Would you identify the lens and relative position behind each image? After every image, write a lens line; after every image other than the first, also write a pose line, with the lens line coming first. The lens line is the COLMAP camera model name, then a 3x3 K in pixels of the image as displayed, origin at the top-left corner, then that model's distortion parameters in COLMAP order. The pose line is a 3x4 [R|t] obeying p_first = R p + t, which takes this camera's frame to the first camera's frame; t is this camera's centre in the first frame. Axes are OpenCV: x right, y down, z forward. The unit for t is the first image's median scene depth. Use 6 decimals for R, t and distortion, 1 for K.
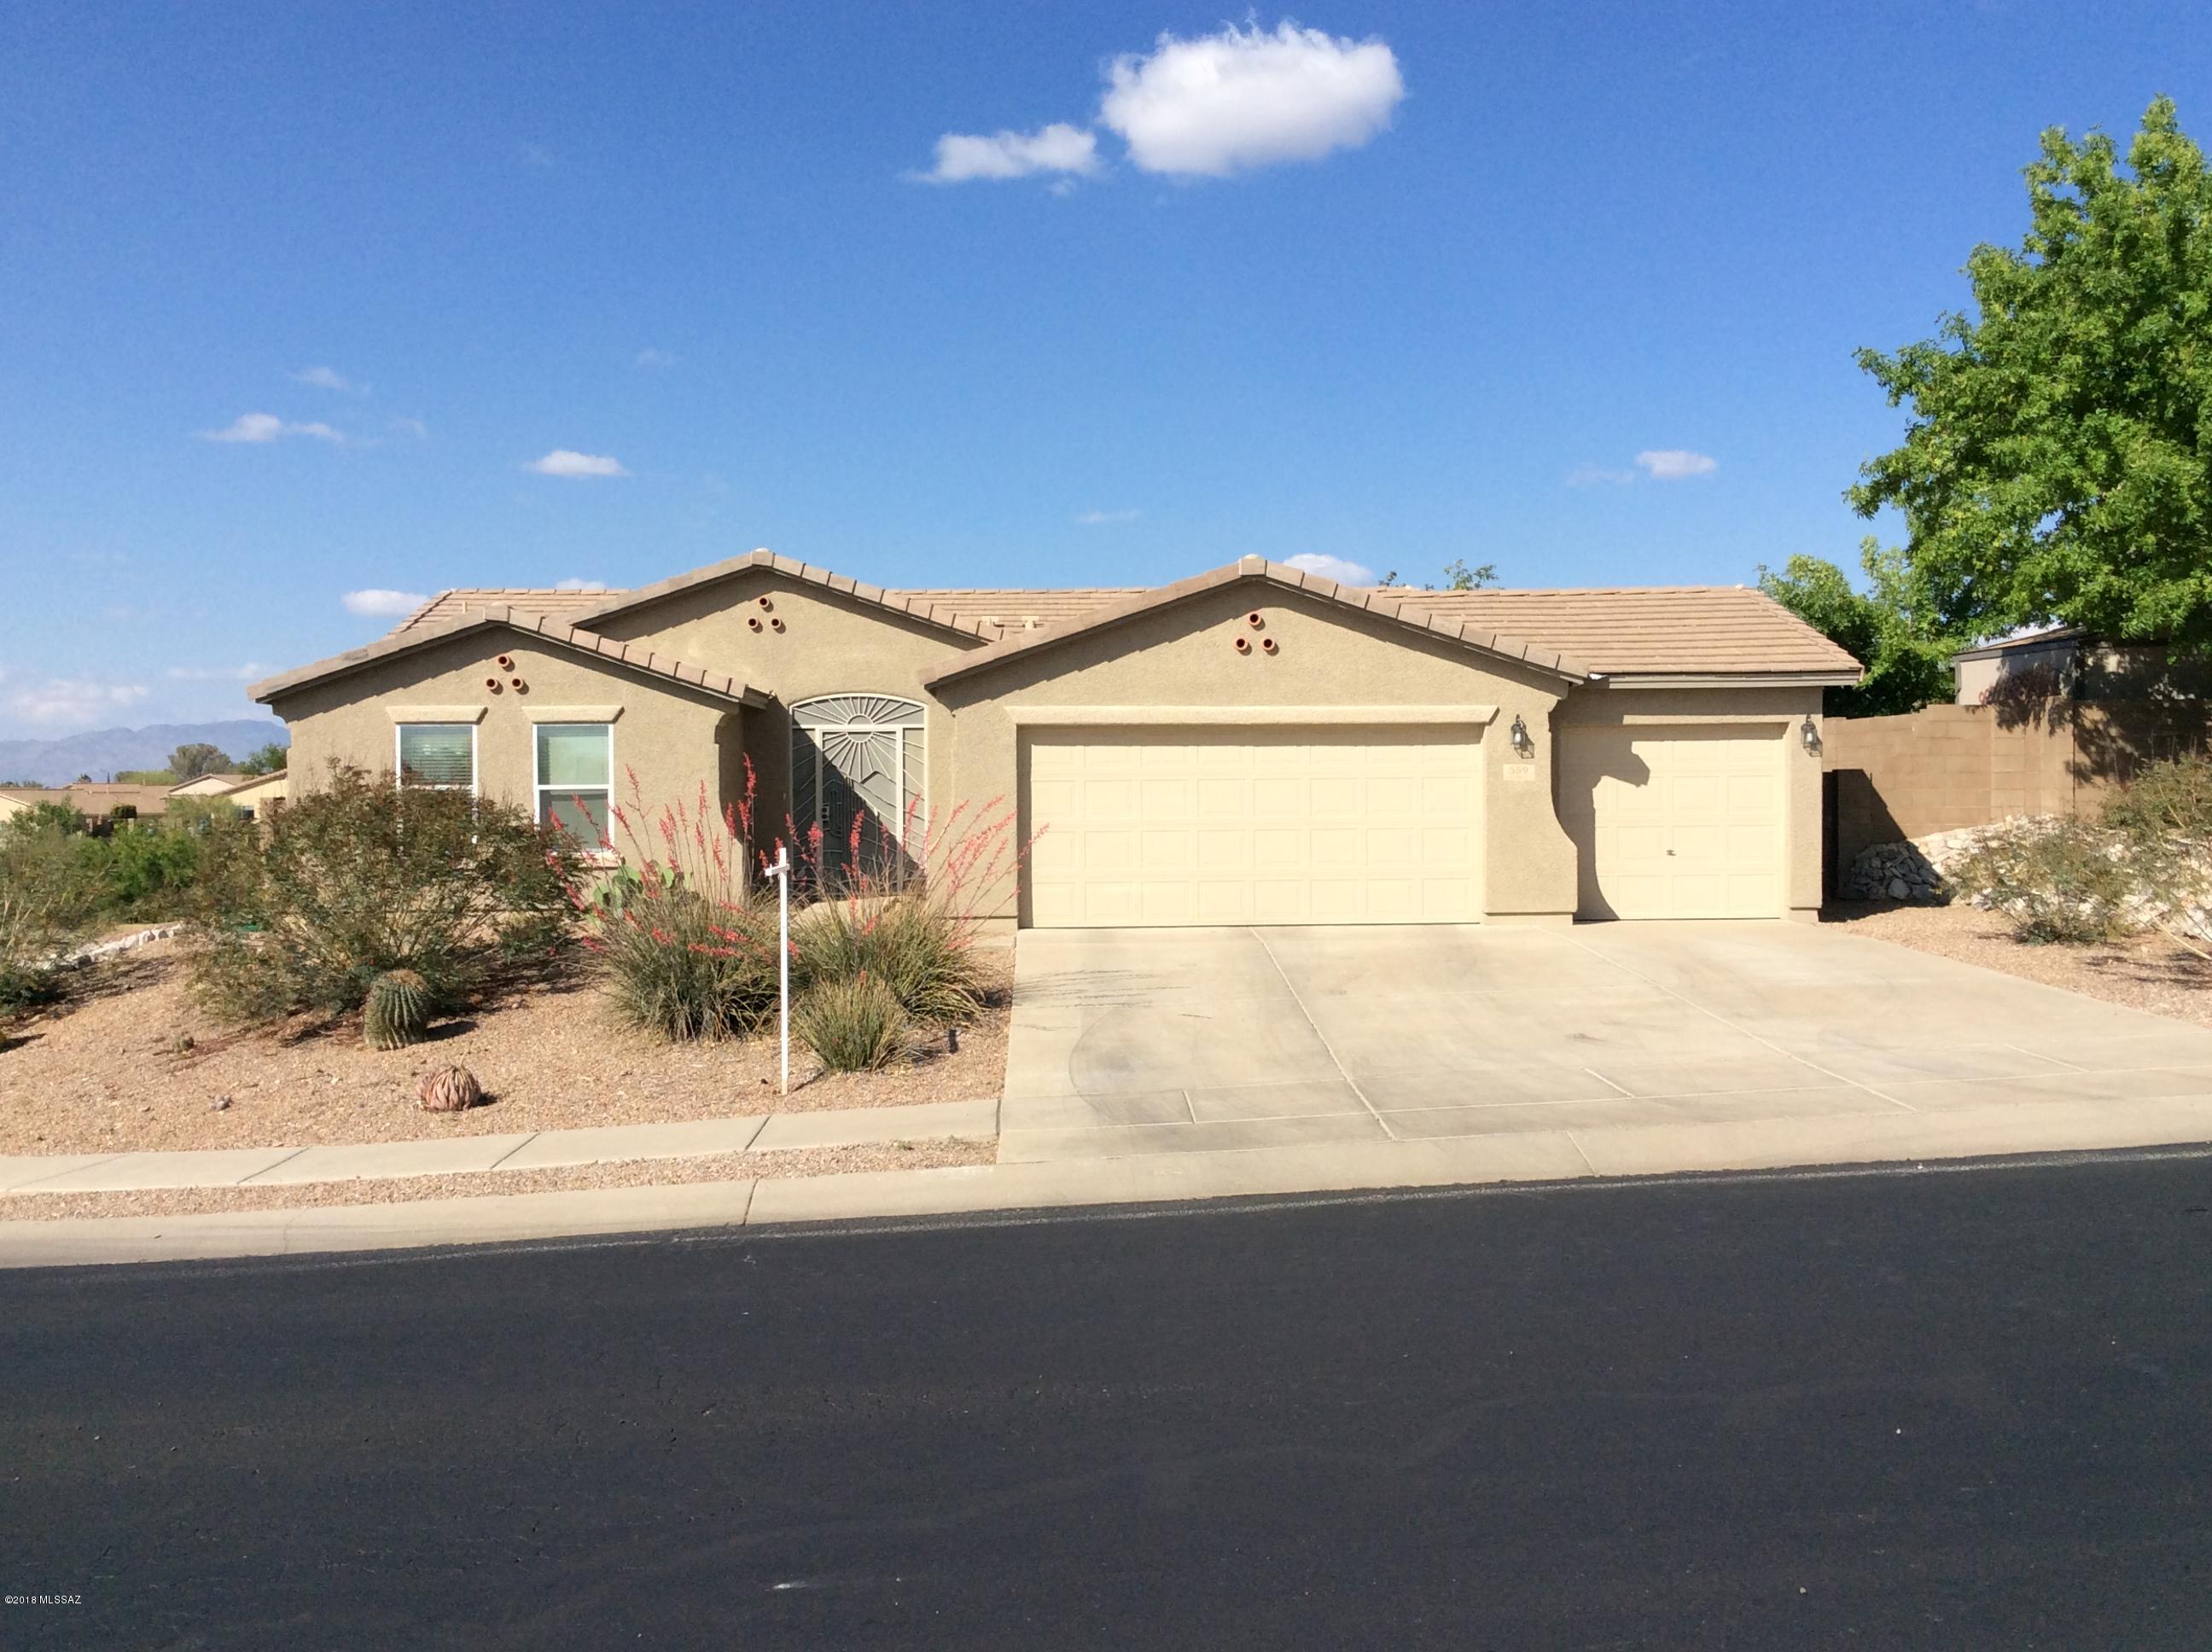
lens RADIAL K [[2206.5, 0, 1106.0], [0, 2206.5, 826.0], [0, 0, 1]] dist [-0.007748, -0.000858]
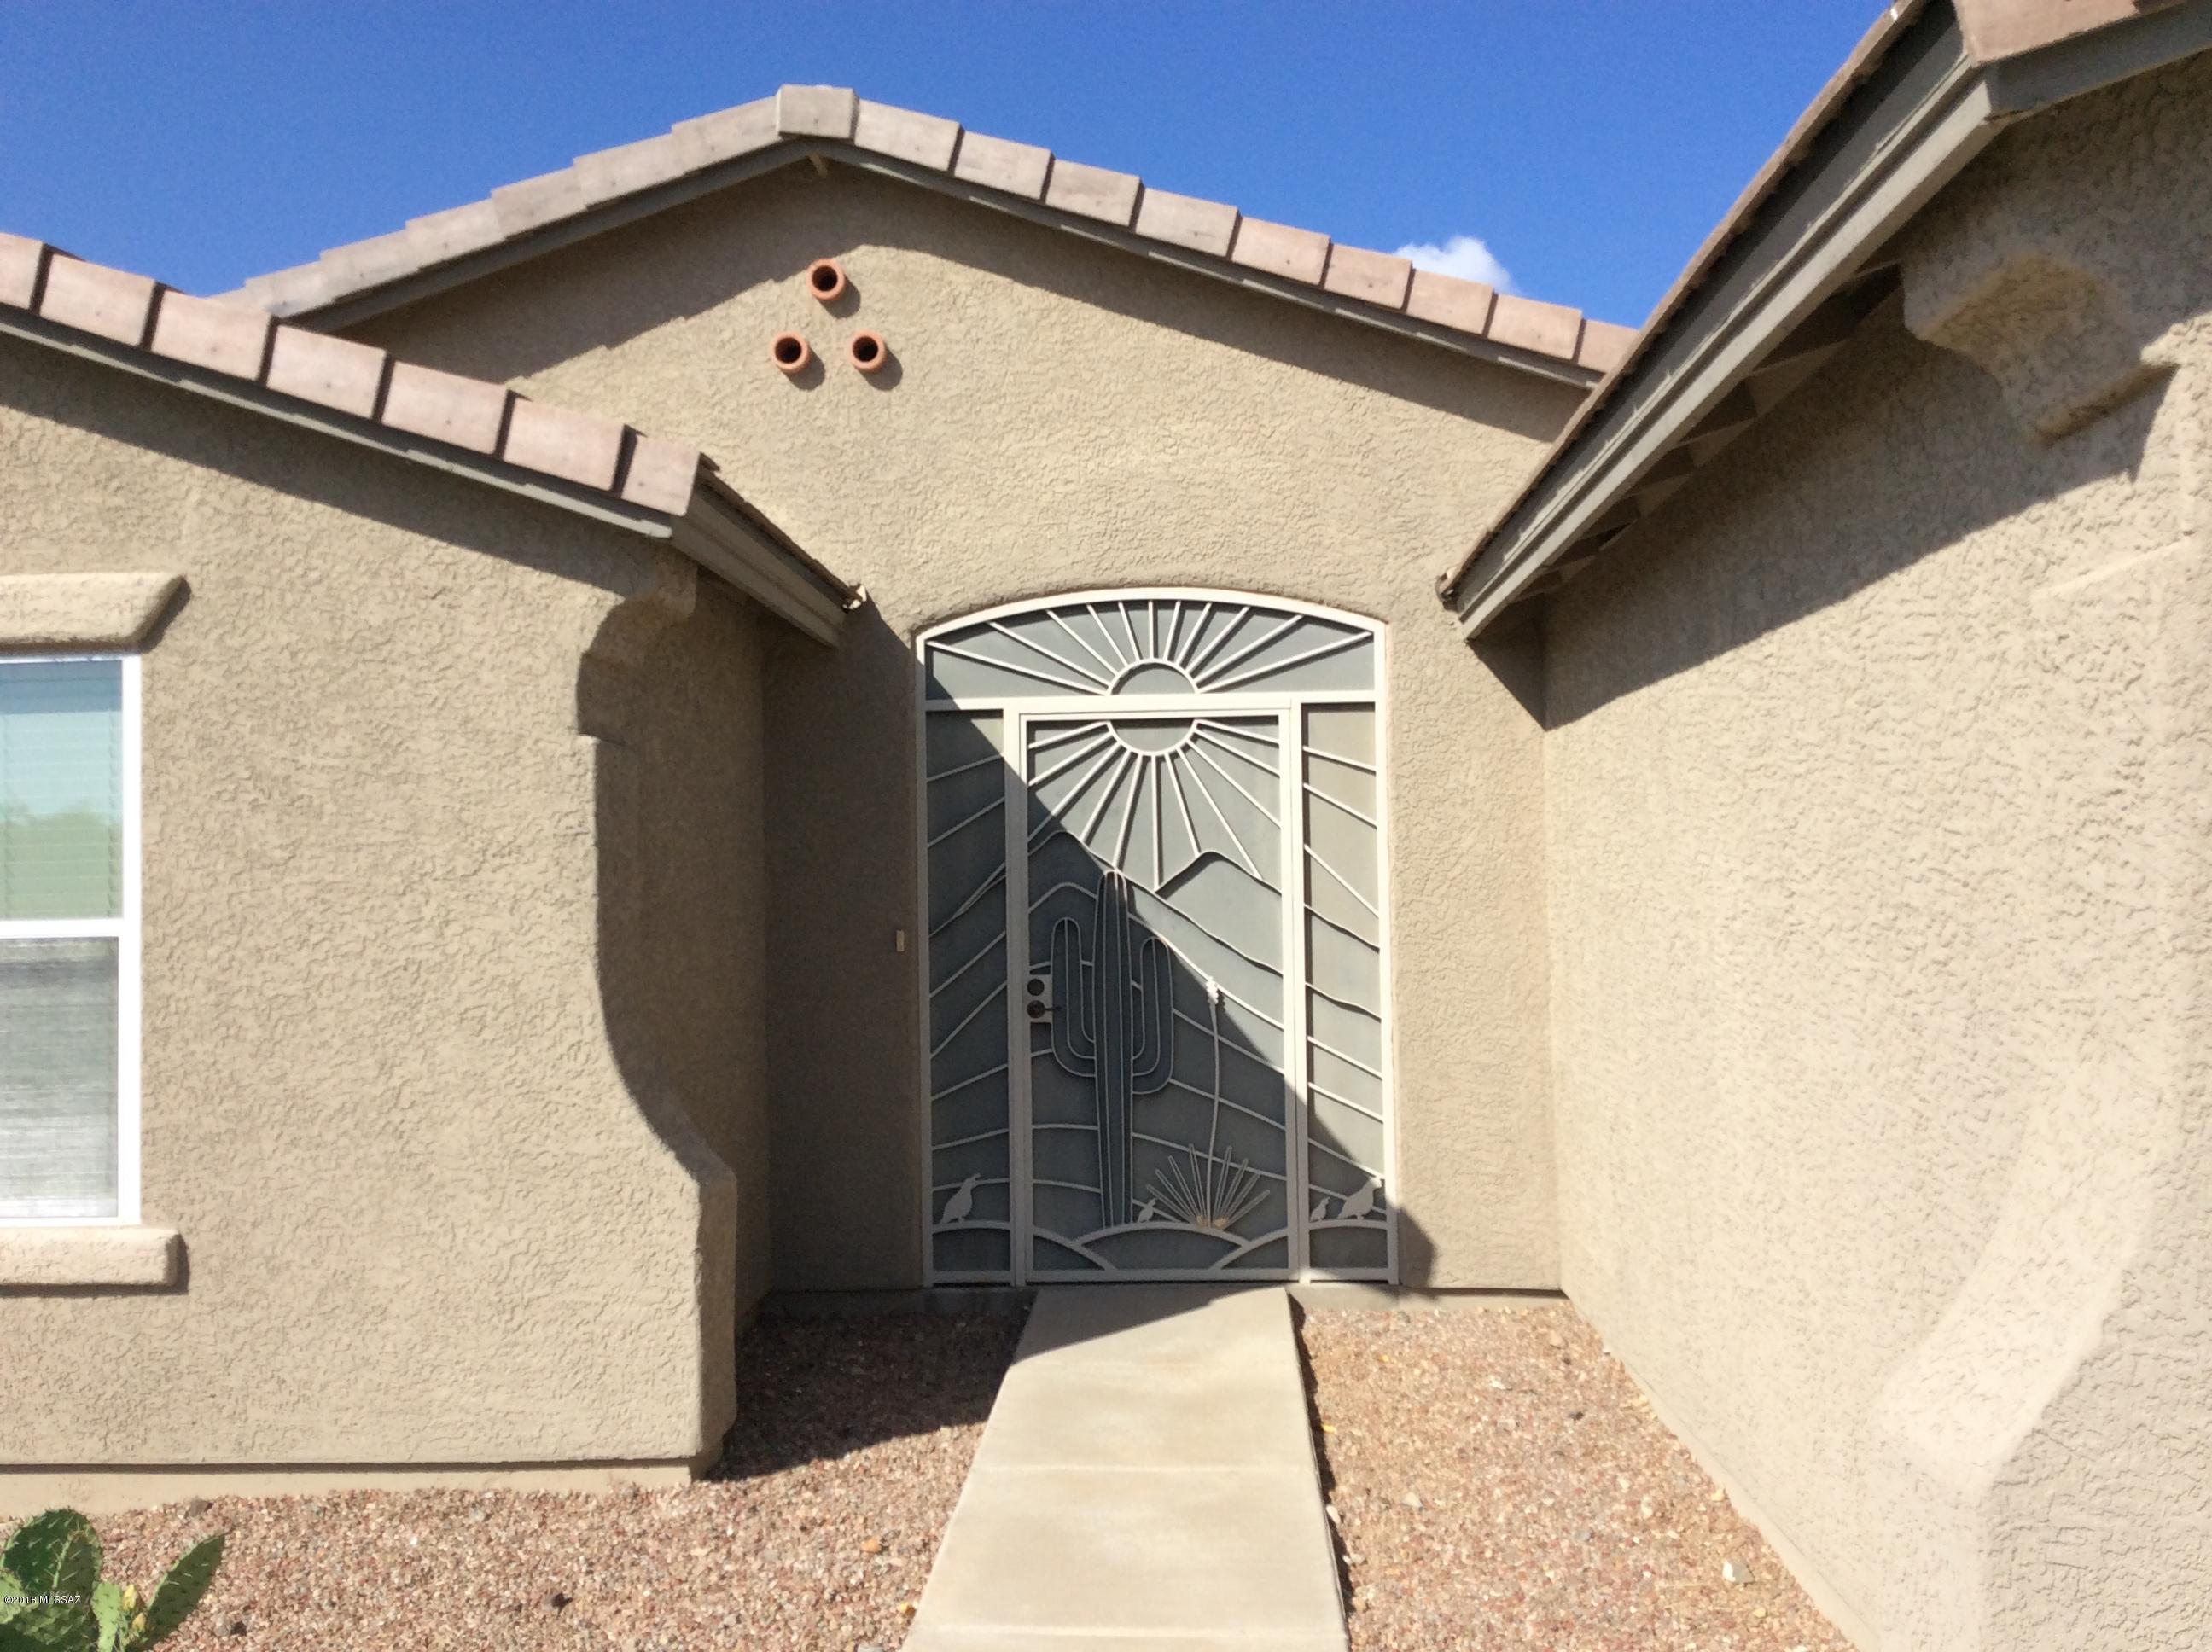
lens RADIAL K [[2011.5, 0, 1106.0], [0, 2011.5, 826.0], [0, 0, 1]] dist [0.137657, -0.259018]
pose [[0.997910, -0.009955, -0.063849, -0.101322], [0.007247, 0.999070, -0.042511, -0.017103], [0.064213, 0.041959, 0.997054, 0.734729]]
